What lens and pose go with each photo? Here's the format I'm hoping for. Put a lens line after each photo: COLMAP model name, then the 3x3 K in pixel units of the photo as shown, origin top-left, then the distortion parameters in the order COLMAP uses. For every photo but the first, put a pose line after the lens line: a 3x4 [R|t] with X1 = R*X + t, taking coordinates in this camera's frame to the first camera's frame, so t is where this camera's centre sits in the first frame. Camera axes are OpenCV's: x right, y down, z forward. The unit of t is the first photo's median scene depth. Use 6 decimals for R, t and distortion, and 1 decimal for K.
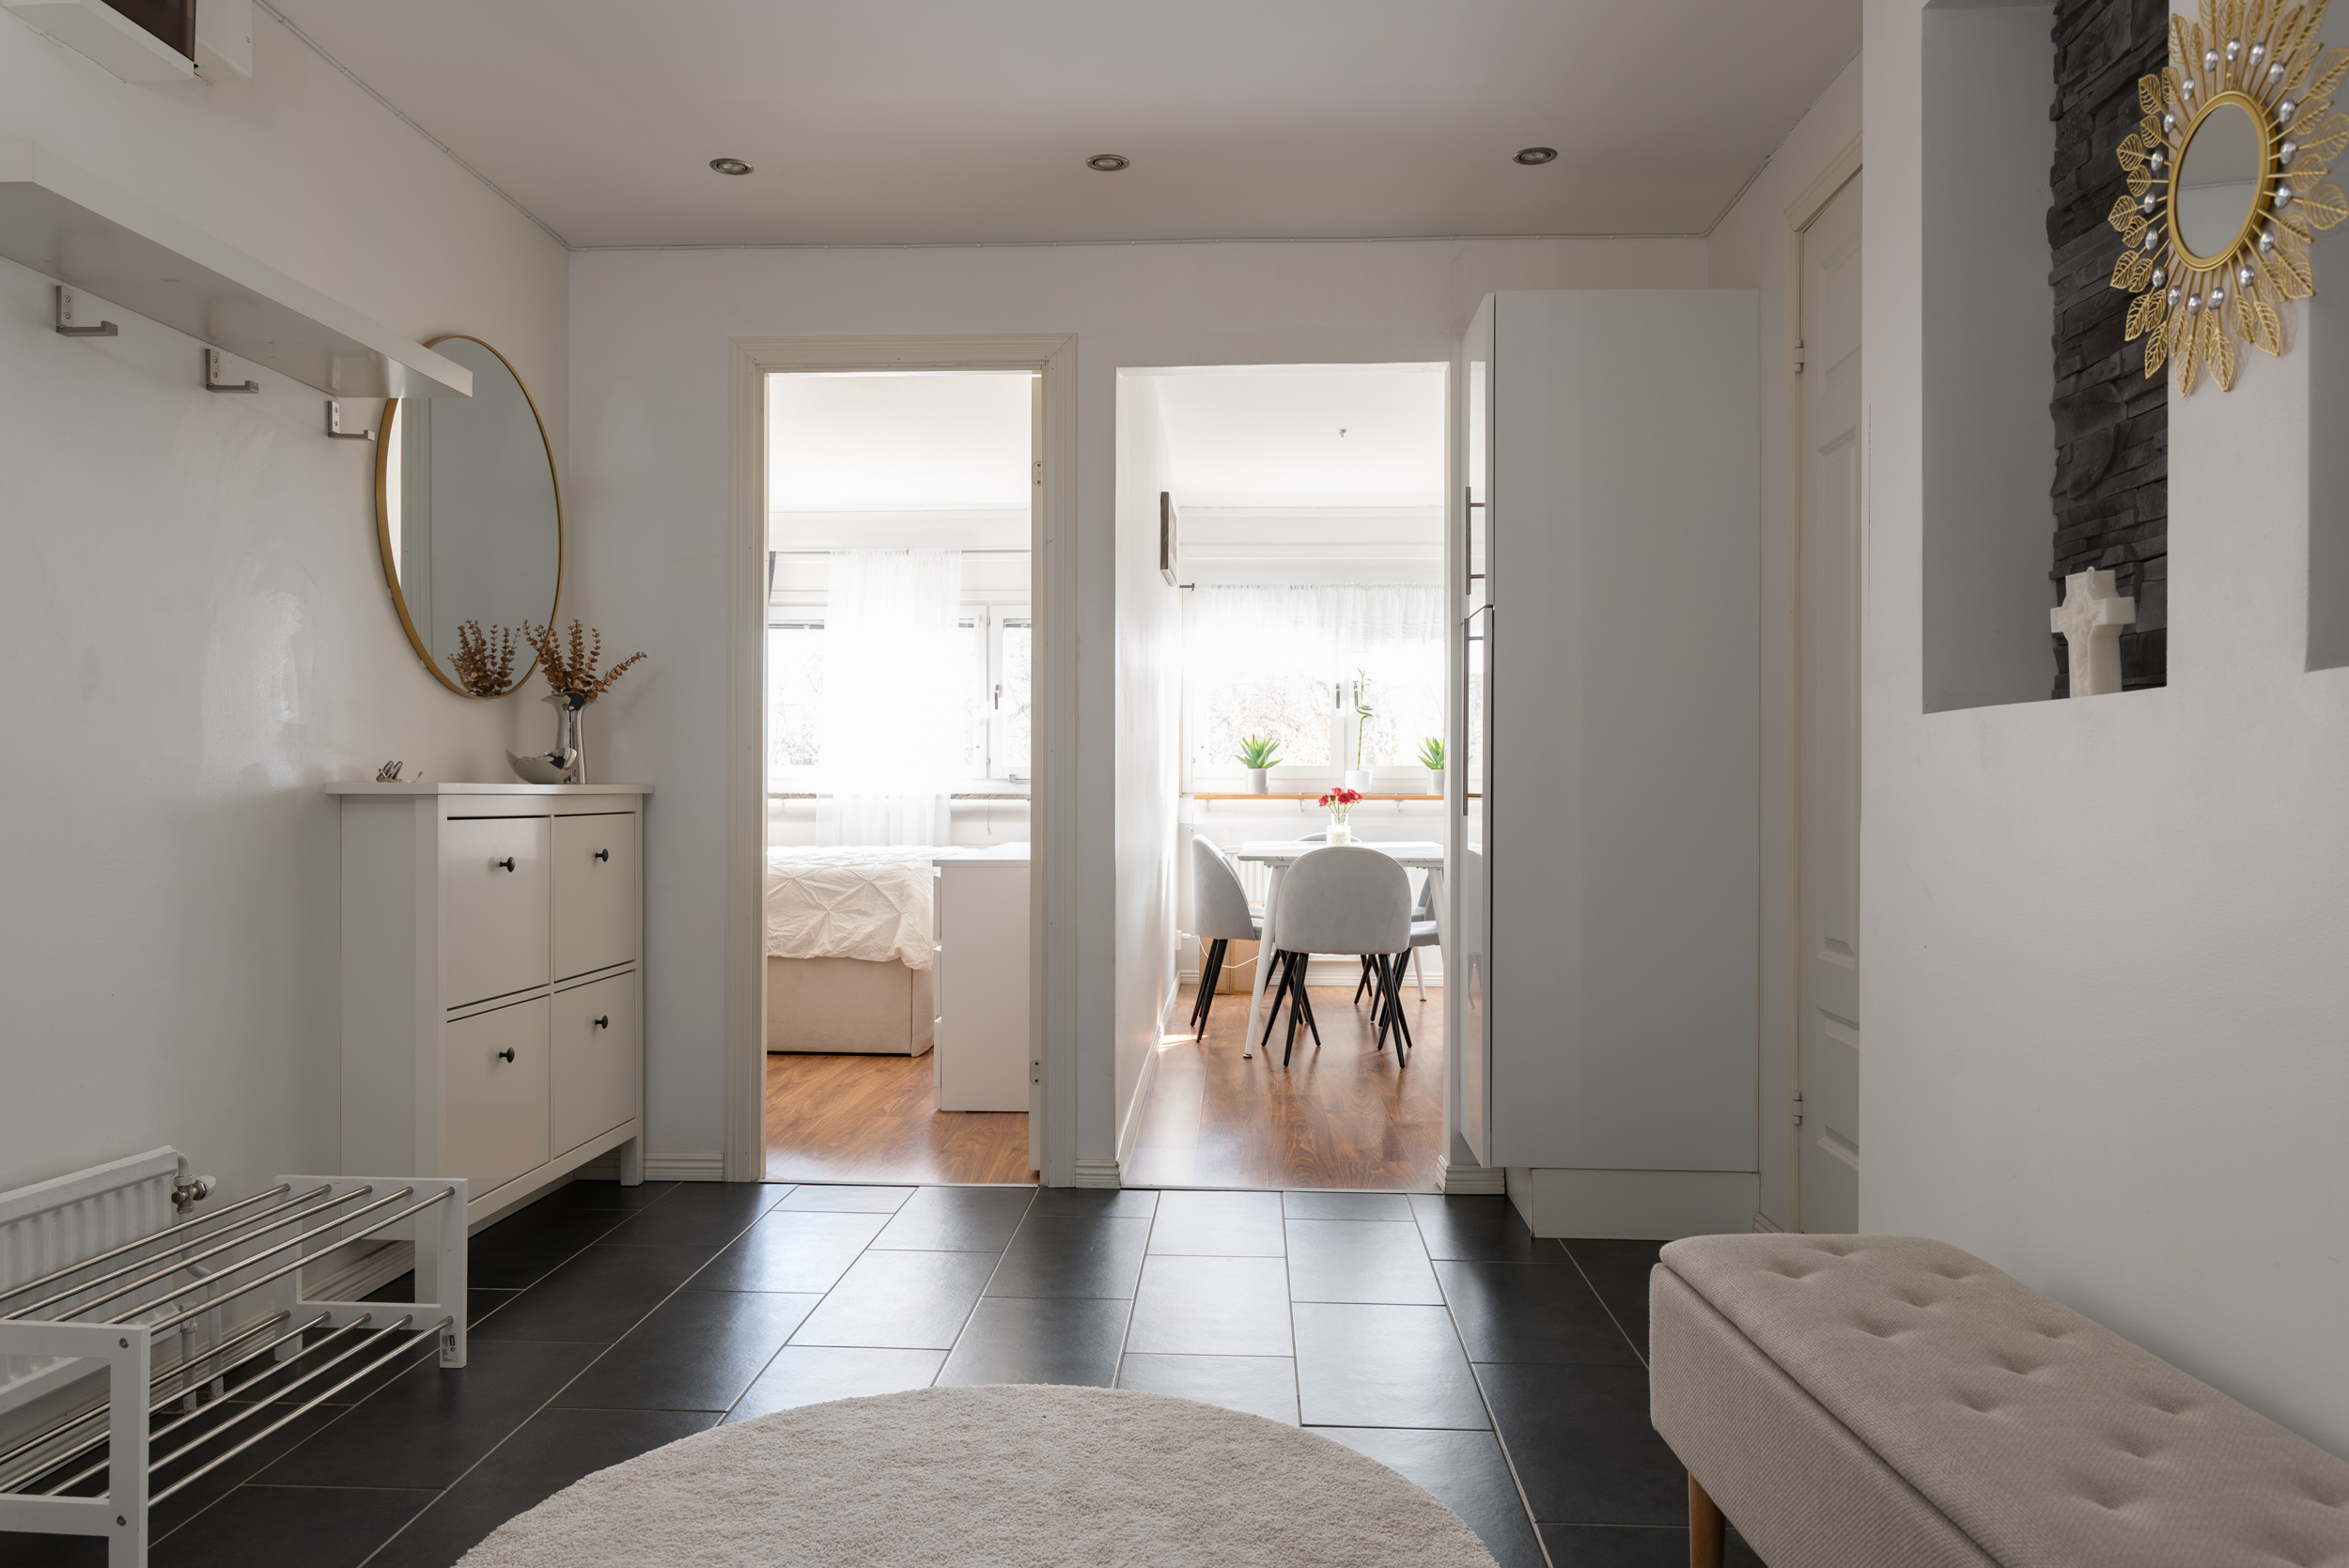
lens RADIAL K [[1587.5, 0, 1174.5], [0, 1587.5, 784.0], [0, 0, 1]] dist [-0.091884, -0.000003]
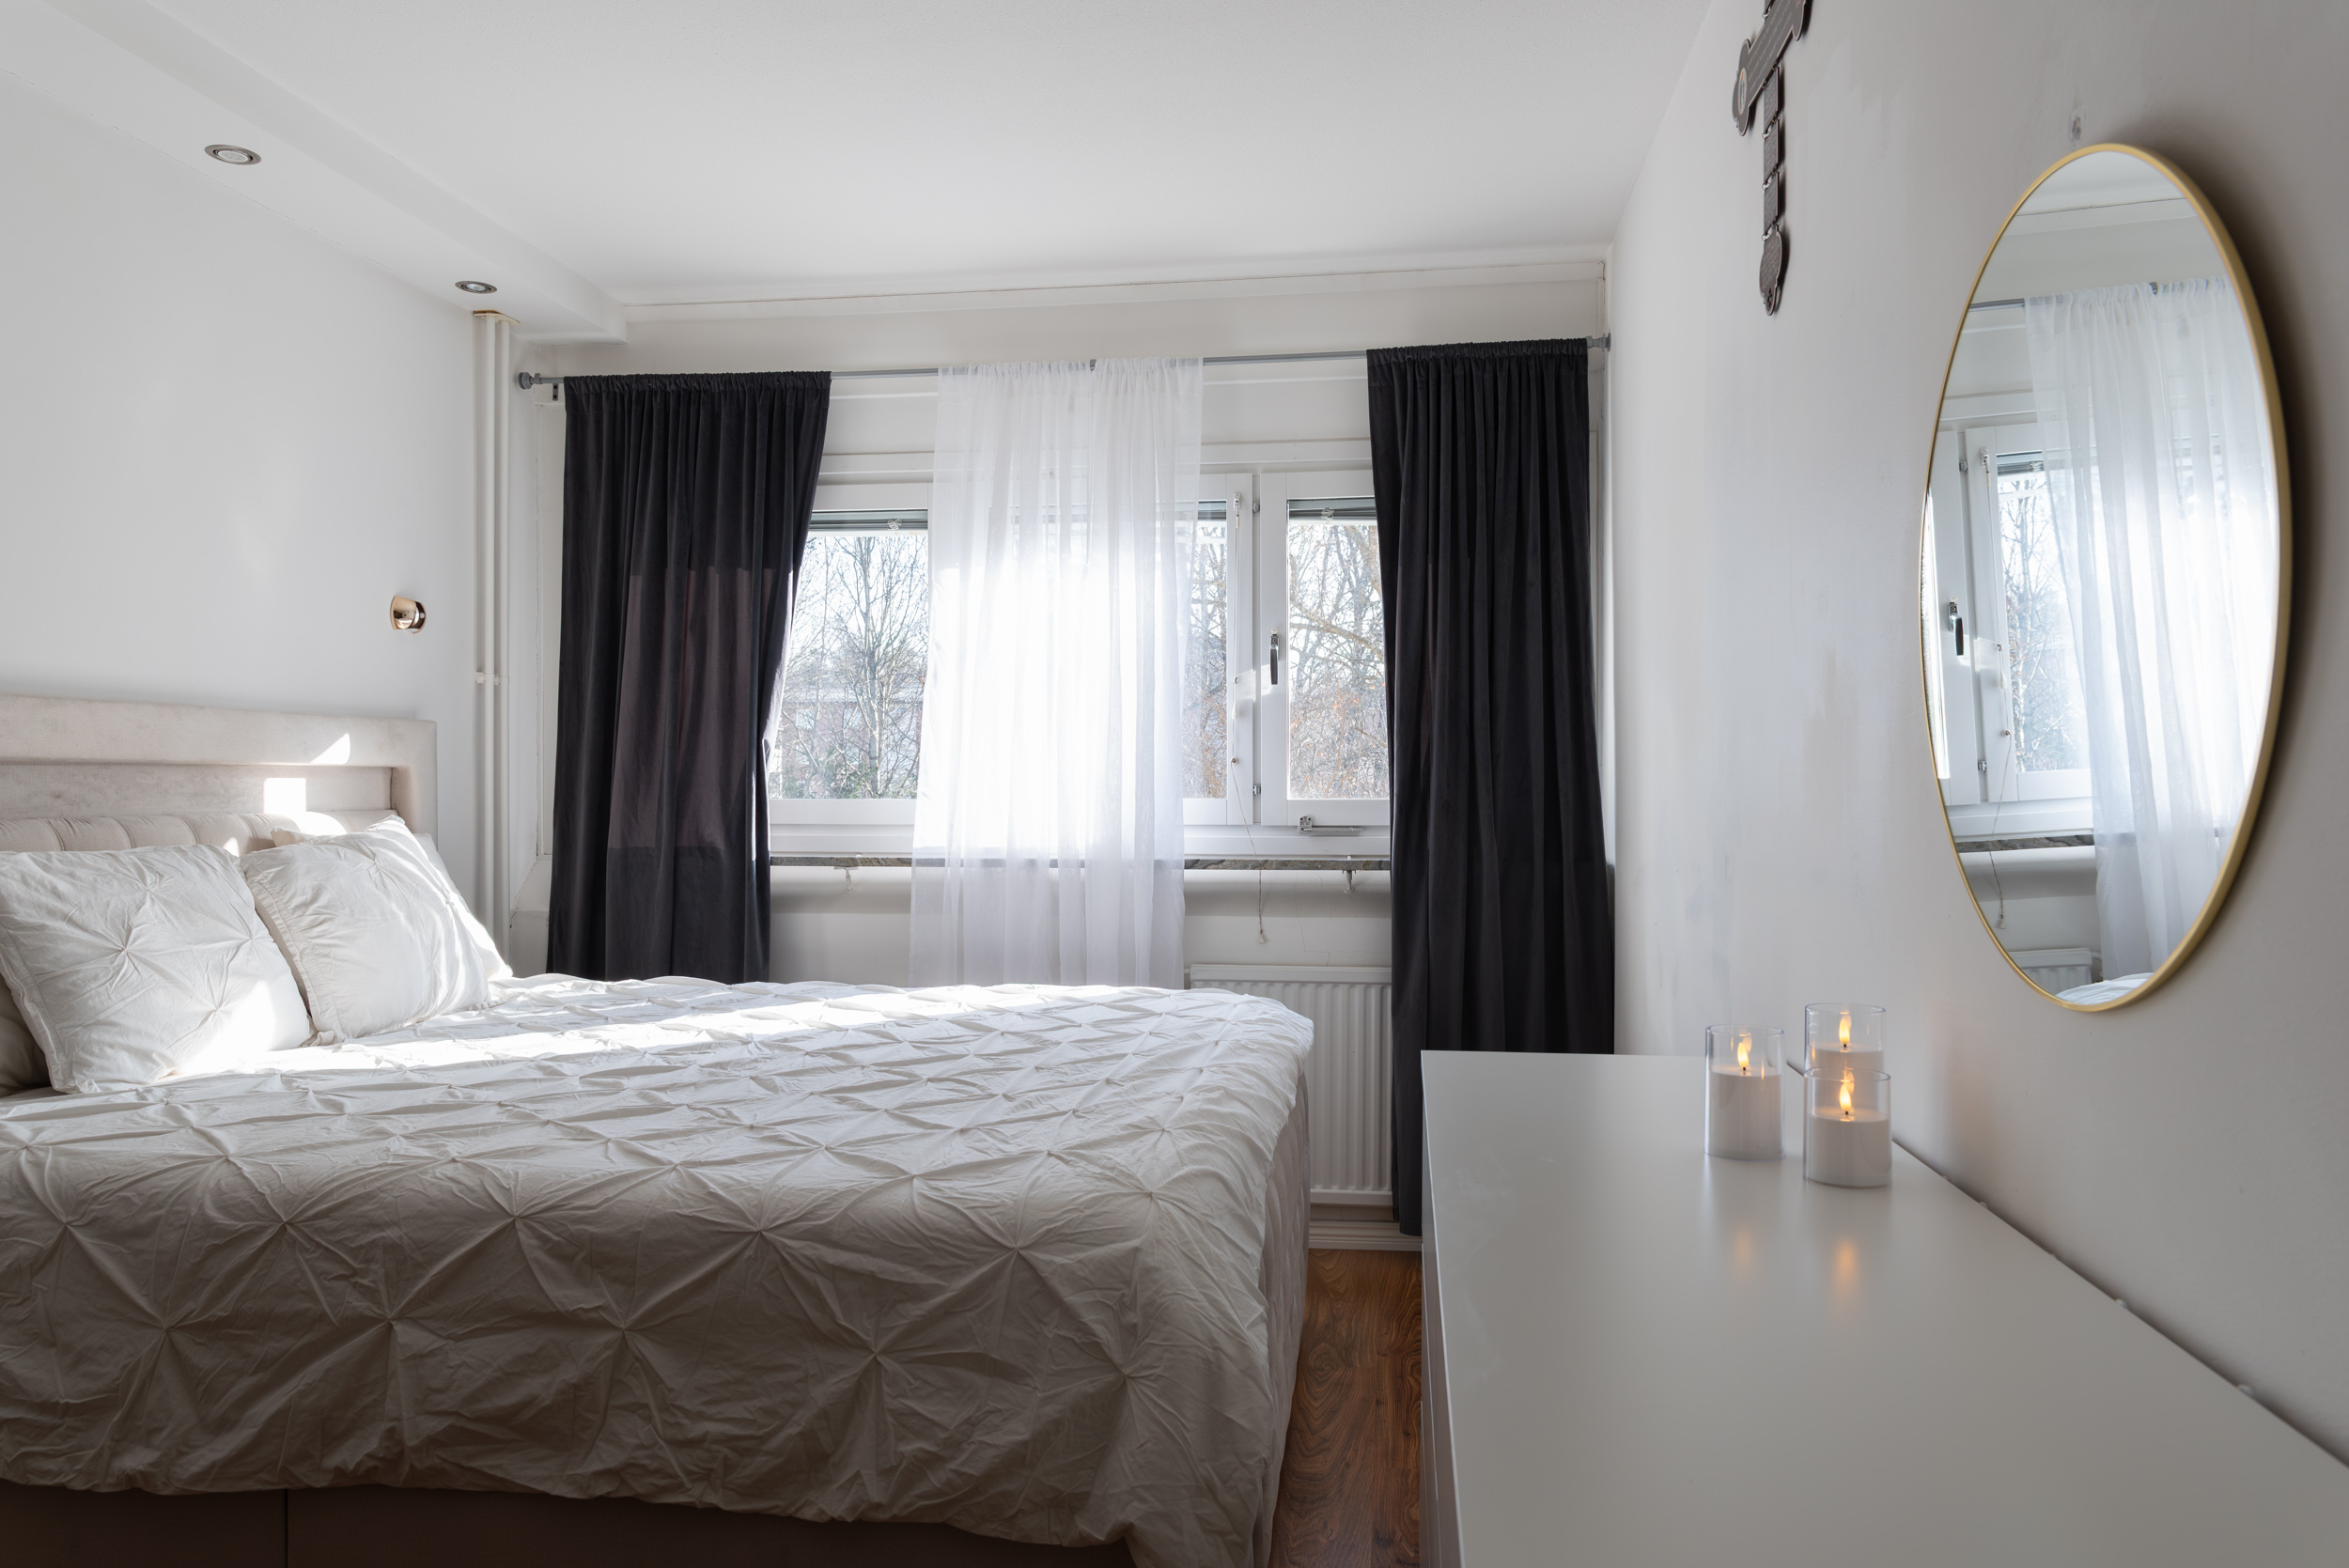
lens RADIAL K [[1622.2, 0, 1174.5], [0, 1622.2, 784.0], [0, 0, 1]] dist [0.000378, -0.000117]
pose [[0.995501, -0.000912, -0.094742, -0.096242], [0.001452, 0.999983, 0.005635, -0.019174], [0.094736, -0.005747, 0.995486, 0.501069]]
